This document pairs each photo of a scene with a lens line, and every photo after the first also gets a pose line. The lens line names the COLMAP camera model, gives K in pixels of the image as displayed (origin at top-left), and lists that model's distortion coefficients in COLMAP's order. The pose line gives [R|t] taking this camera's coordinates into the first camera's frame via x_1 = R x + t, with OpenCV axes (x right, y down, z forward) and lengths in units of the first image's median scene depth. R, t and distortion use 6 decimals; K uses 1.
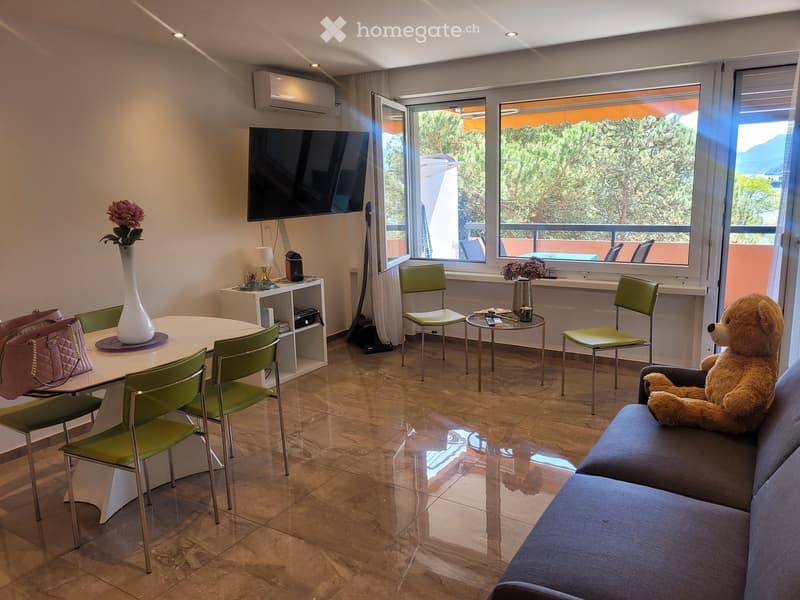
lens RADIAL K [[605.0, 0, 400.0], [0, 605.0, 300.0], [0, 0, 1]] dist [0.050478, -0.040434]
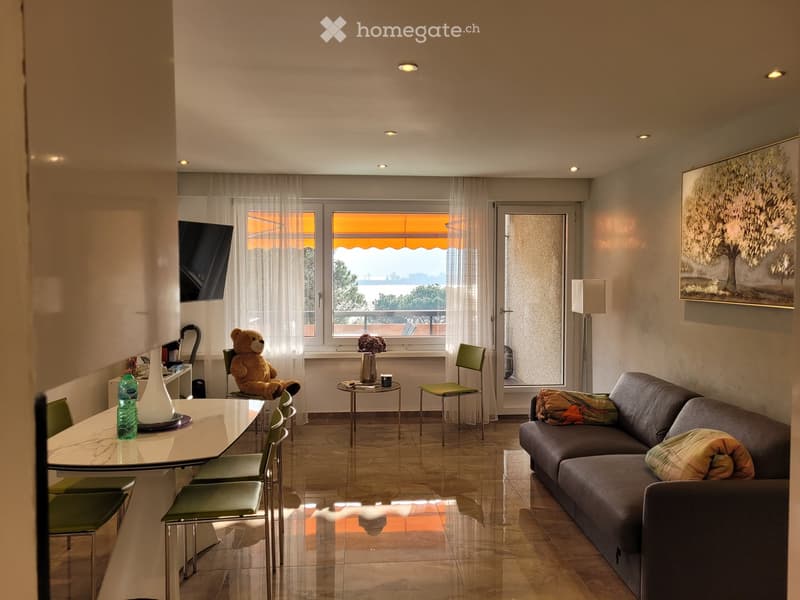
lens RADIAL K [[605.0, 0, 400.0], [0, 605.0, 300.0], [0, 0, 1]] dist [0.050478, -0.040434]
pose [[0.815994, -0.000749, 0.578060, -0.543977], [0.089065, 0.988221, -0.124444, 0.019828], [-0.571158, 0.153030, 0.806449, -0.056713]]
